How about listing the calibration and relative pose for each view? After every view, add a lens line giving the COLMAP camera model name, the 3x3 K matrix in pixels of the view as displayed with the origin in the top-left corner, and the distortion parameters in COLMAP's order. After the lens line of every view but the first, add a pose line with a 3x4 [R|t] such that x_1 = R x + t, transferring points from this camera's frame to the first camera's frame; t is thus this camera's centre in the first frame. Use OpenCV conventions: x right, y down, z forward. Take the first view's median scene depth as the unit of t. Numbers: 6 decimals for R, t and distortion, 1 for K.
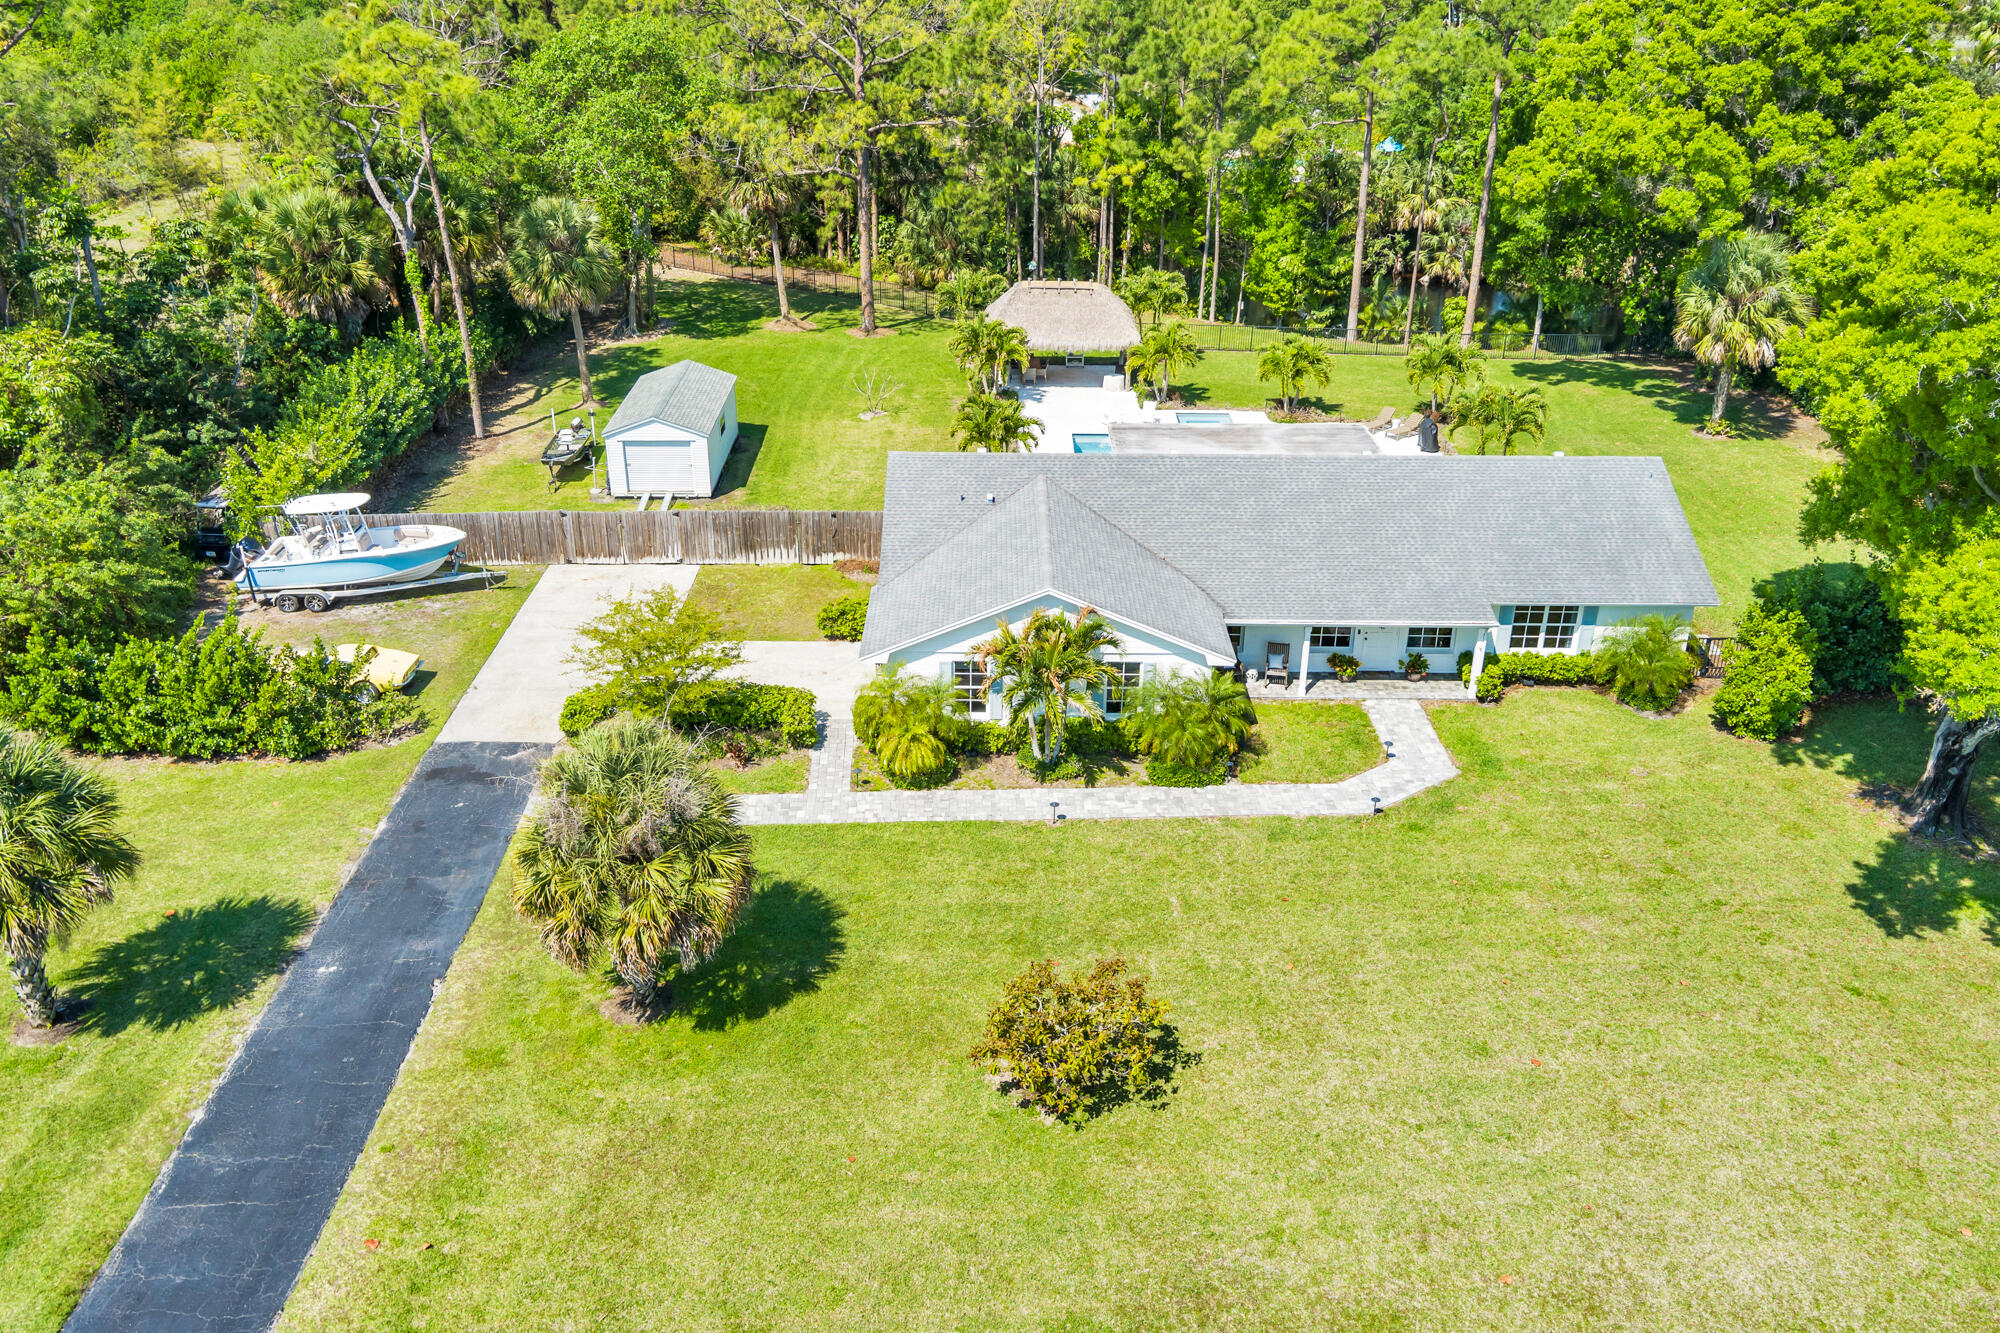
lens RADIAL K [[1601.5, 0, 1004.8], [0, 1601.5, 632.5], [0, 0, 1]] dist [-0.007213, -0.005565]
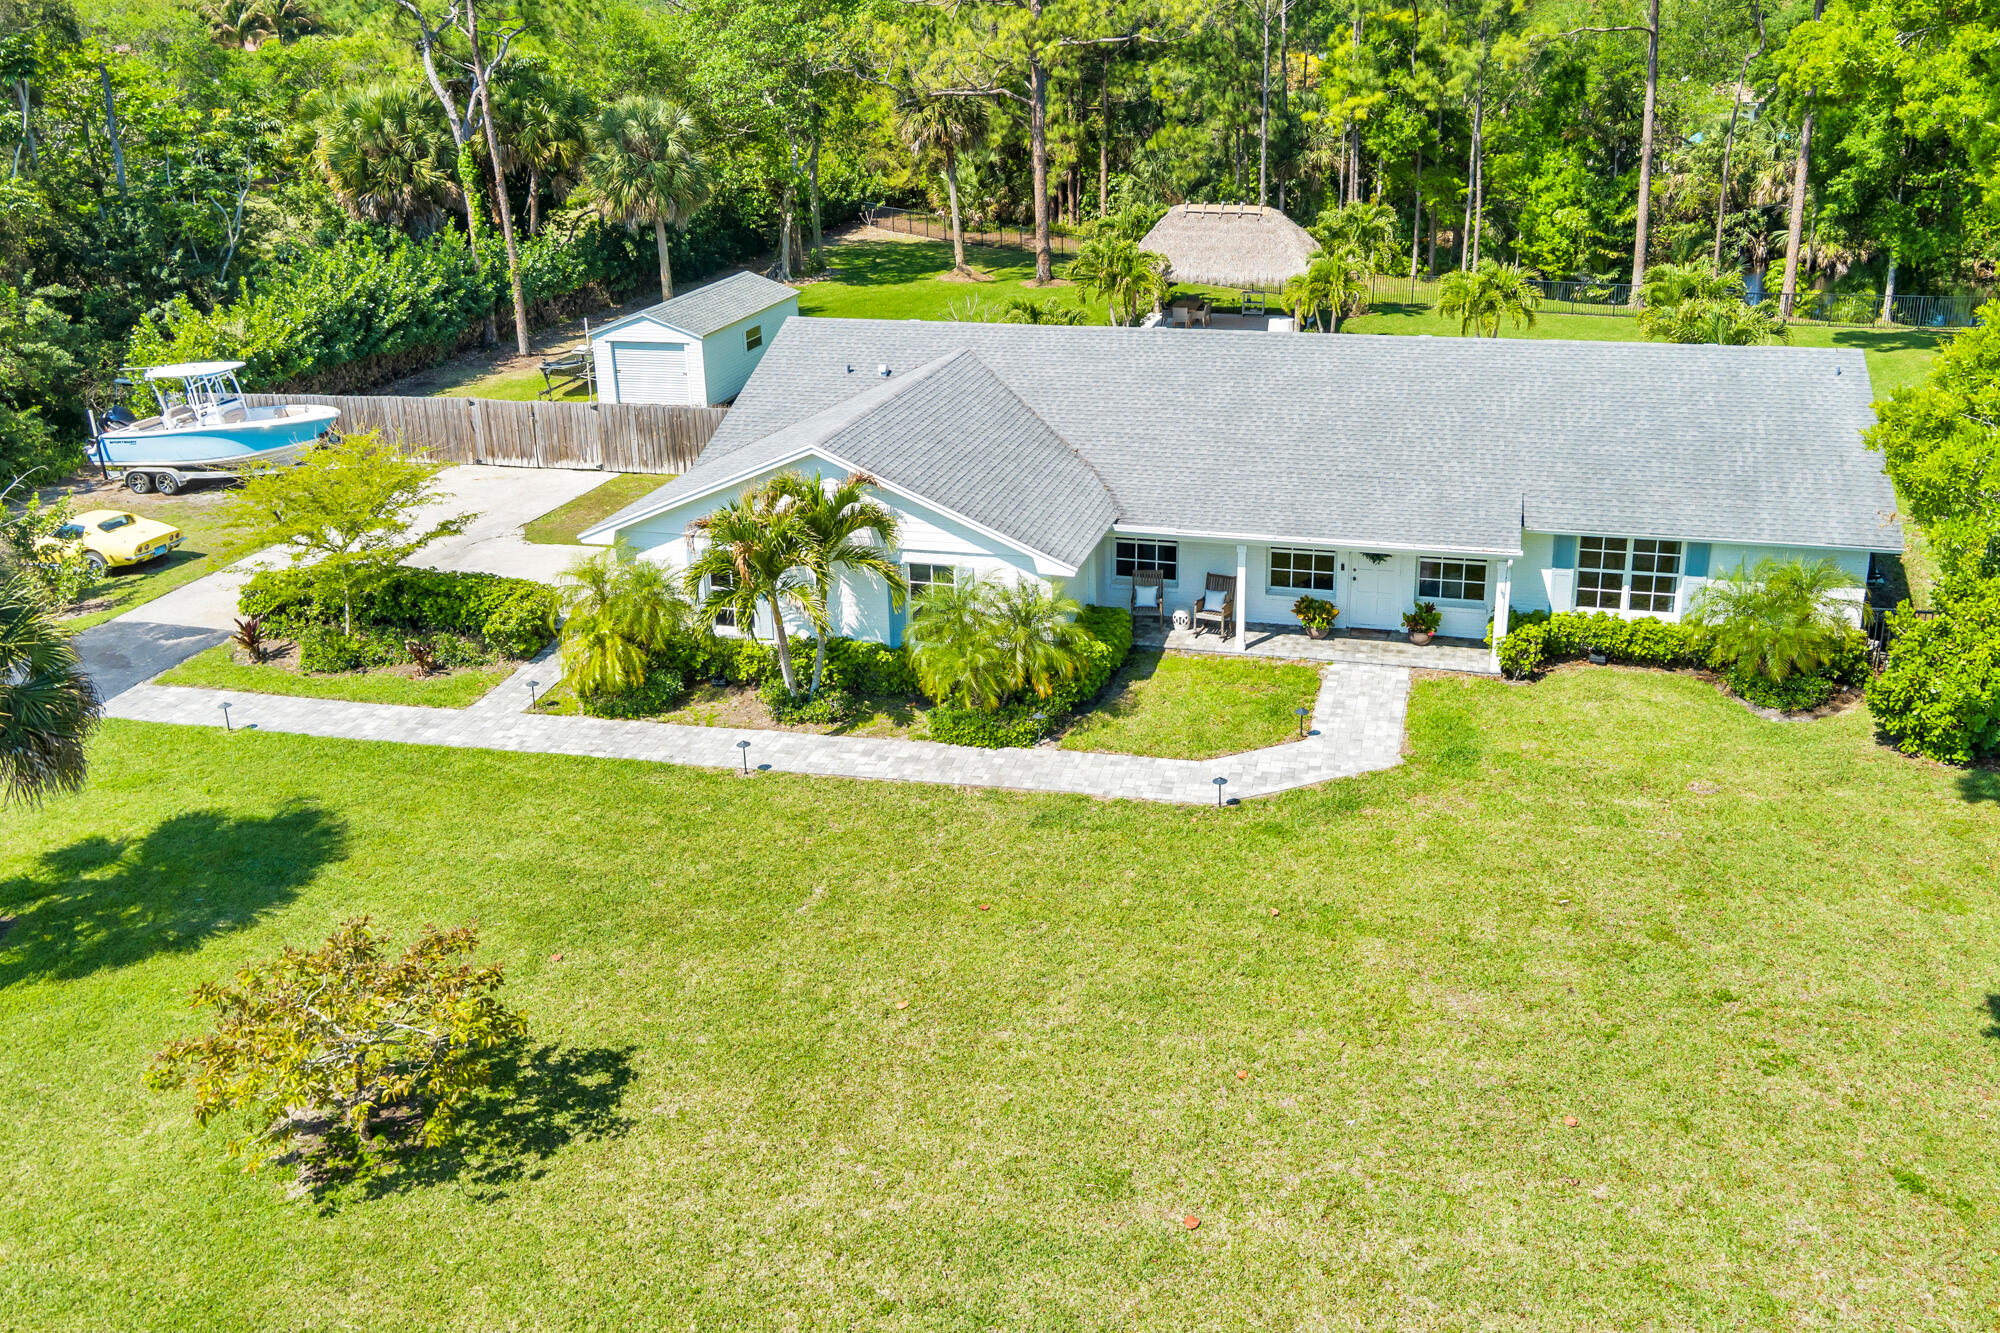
lens RADIAL K [[1673.1, 0, 1093.1], [0, 1673.1, 490.1], [0, 0, 1]] dist [-0.007344, 0.012599]
pose [[0.970249, 0.046295, -0.237643, 0.256021], [-0.079494, 0.988047, -0.132075, 0.062553], [0.228688, 0.147037, 0.962331, 0.253493]]
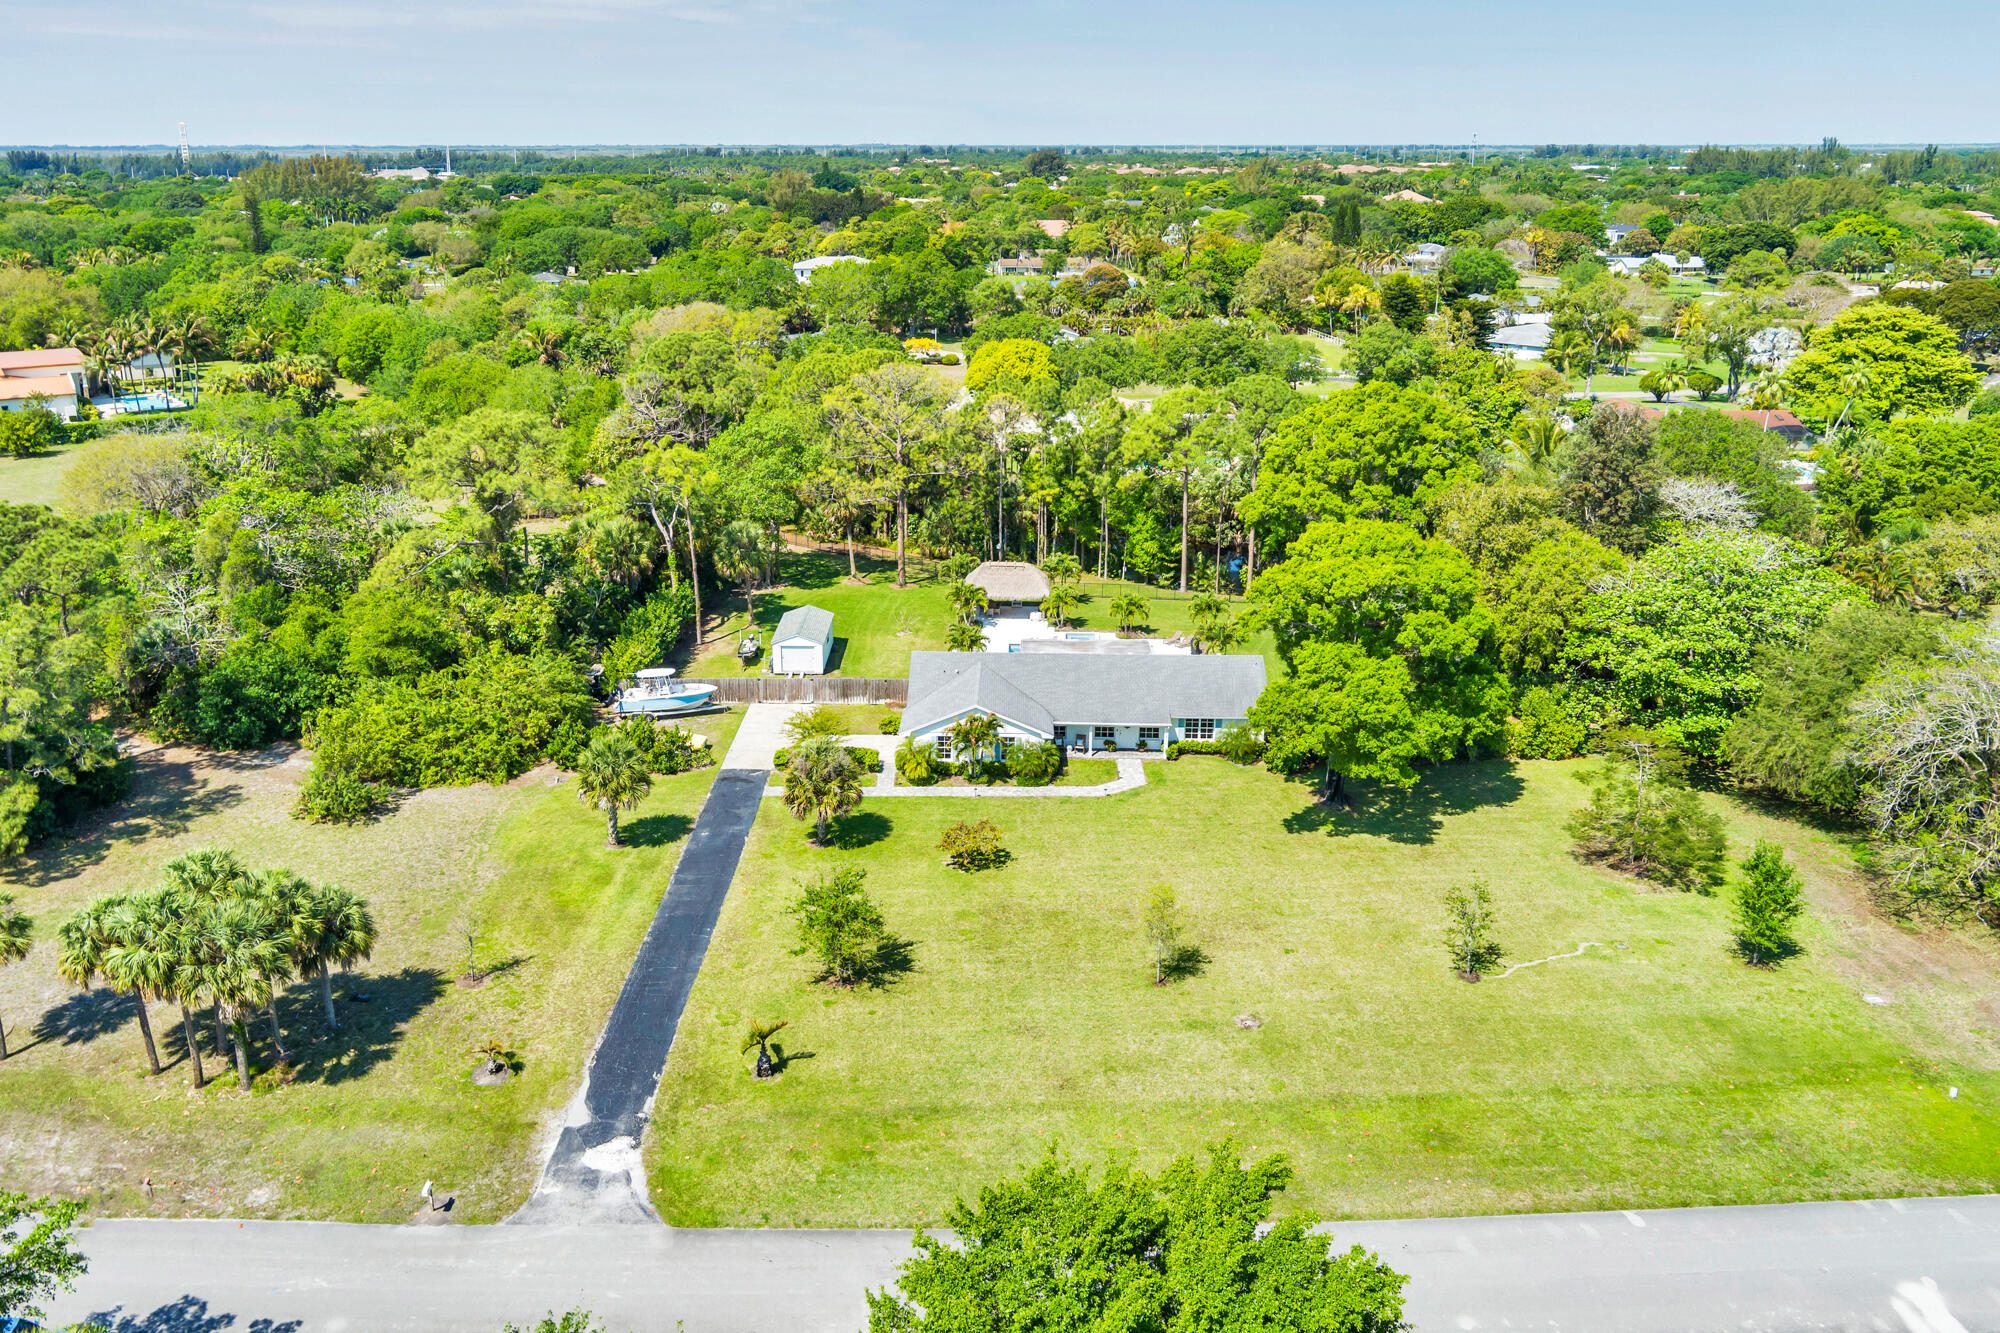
lens RADIAL K [[1601.5, 0, 938.5], [0, 1601.5, 629.5], [0, 0, 1]] dist [-0.007213, -0.005565]
pose [[0.998372, 0.005076, -0.056811, 0.086611], [-0.012705, 0.990800, -0.134738, 0.149961], [0.055604, 0.135241, 0.989251, -1.146488]]
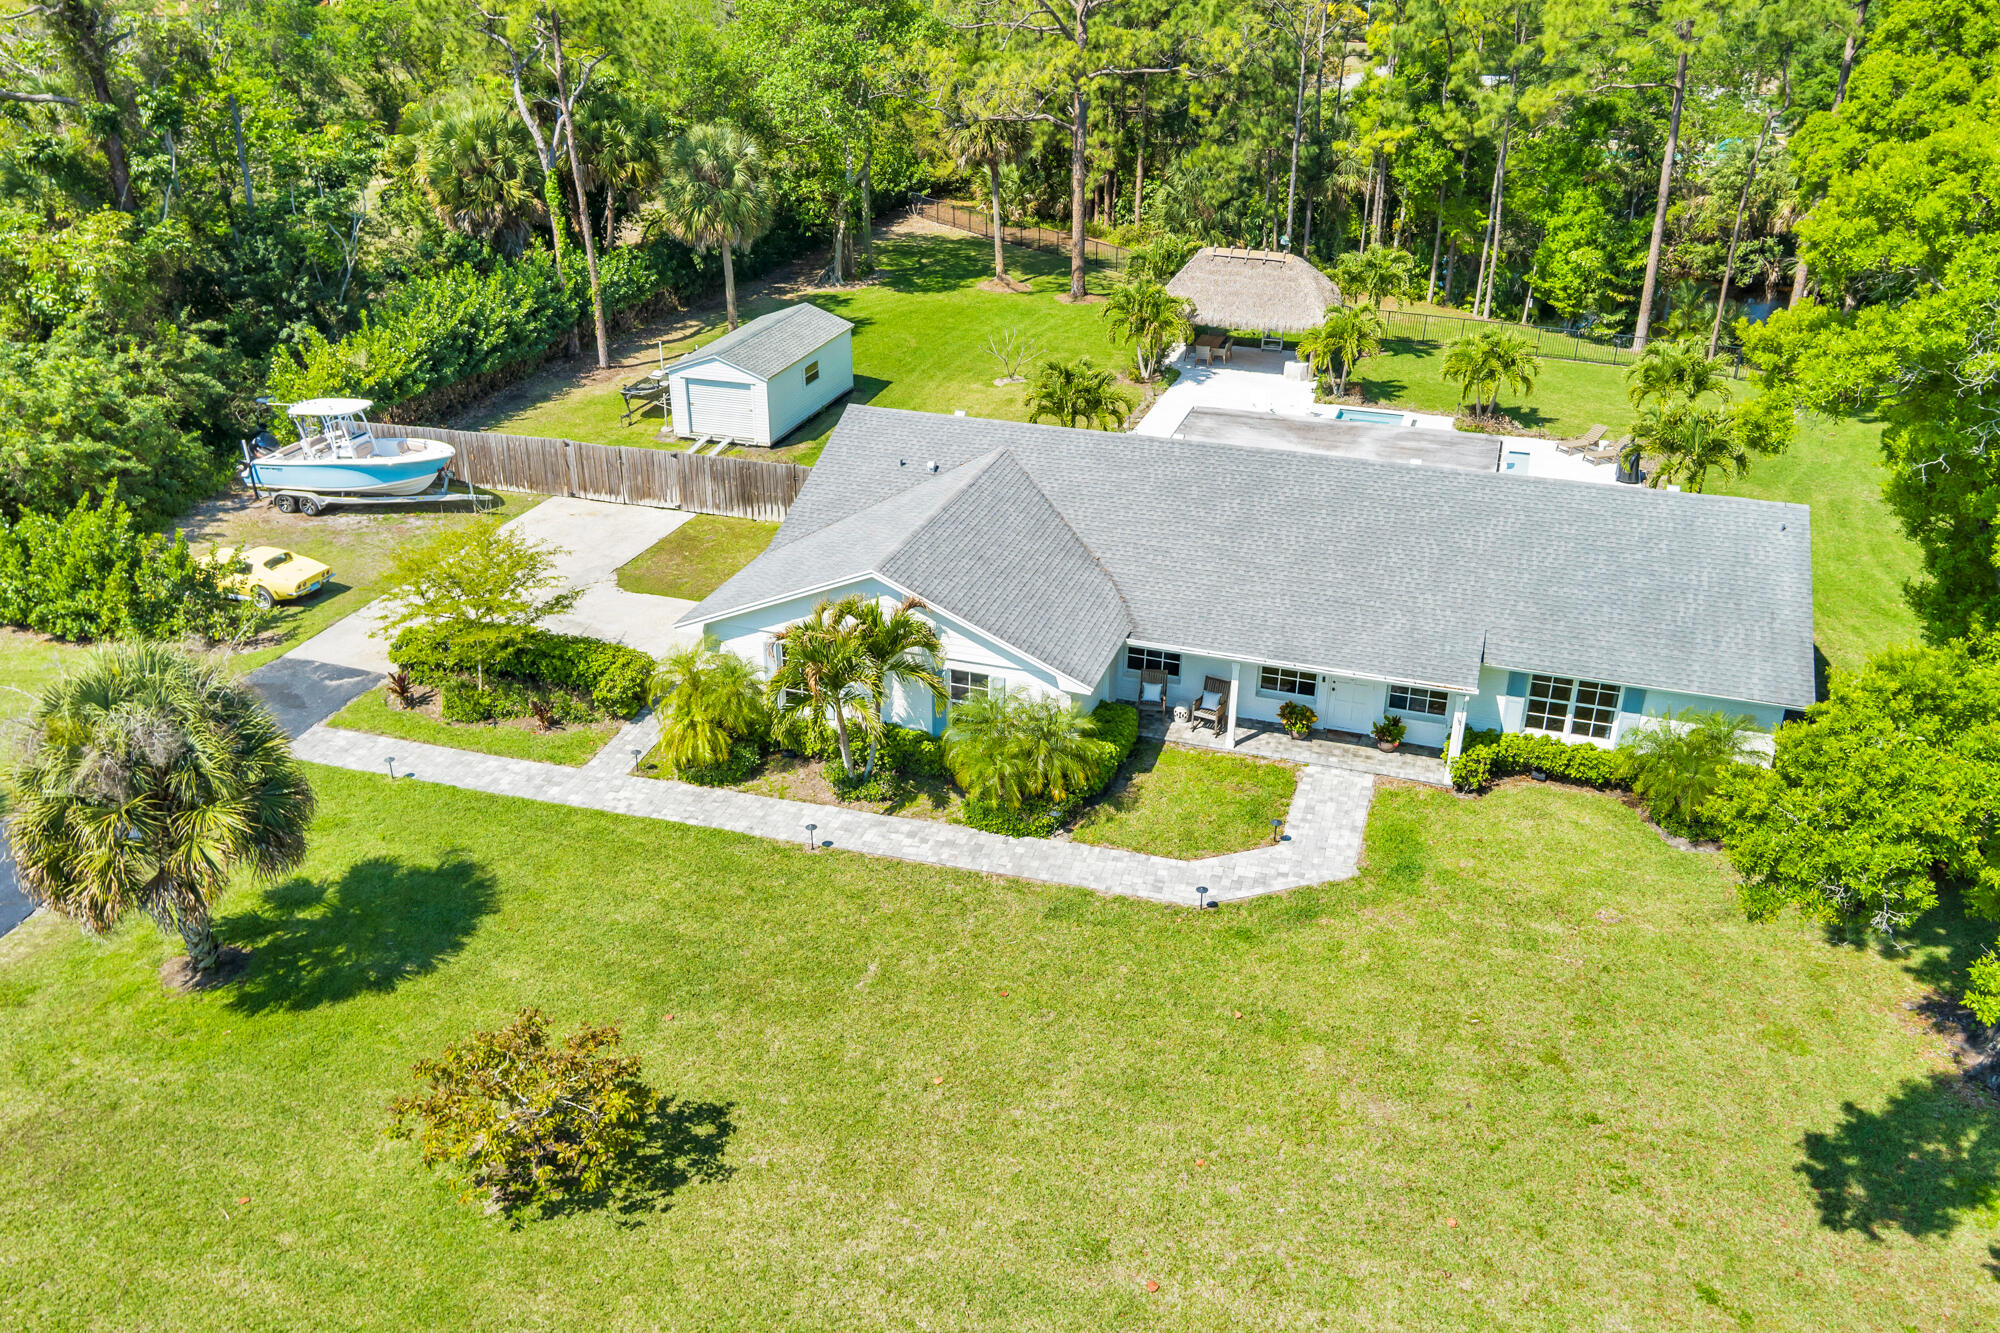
lens RADIAL K [[1601.5, 0, 1010.3], [0, 1601.5, 647.8], [0, 0, 1]] dist [-0.007213, -0.005565]
pose [[0.949968, 0.132788, -0.282717, 0.264523], [-0.130434, 0.991083, 0.027219, -0.015144], [0.283810, 0.011019, 0.958817, 0.178626]]
